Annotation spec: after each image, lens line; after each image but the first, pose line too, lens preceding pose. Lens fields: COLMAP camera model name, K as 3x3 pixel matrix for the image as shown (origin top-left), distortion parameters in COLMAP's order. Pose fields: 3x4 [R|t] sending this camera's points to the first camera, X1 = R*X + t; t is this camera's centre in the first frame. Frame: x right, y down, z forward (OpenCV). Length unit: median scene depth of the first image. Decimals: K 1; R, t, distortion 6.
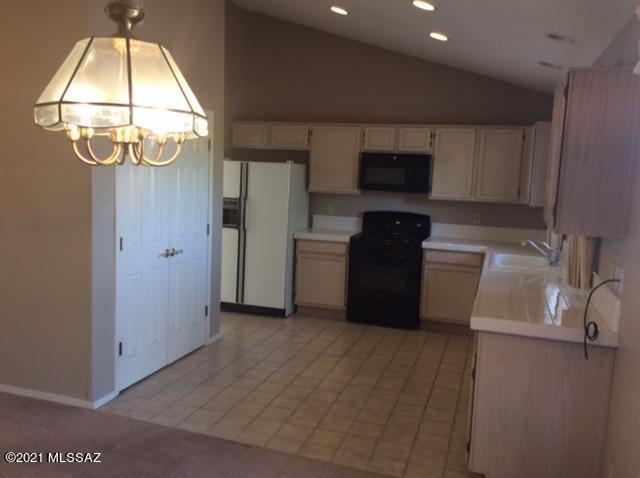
lens RADIAL K [[584.3, 0, 322.6], [0, 584.3, 237.4], [0, 0, 1]] dist [0.075049, 0.000000]
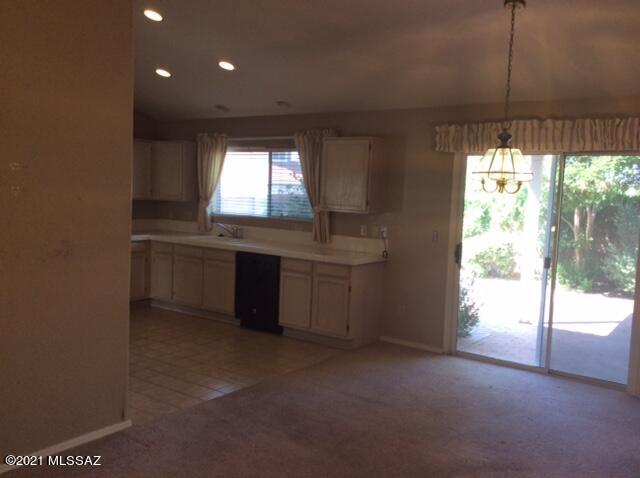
lens RADIAL K [[584.3, 0, 323.1], [0, 584.3, 240.9], [0, 0, 1]] dist [0.075049, 0.000000]
pose [[0.307610, -0.119489, 0.943980, -0.776896], [0.086080, 0.991510, 0.097455, -0.060401], [-0.947611, 0.051279, 0.315284, 0.230588]]
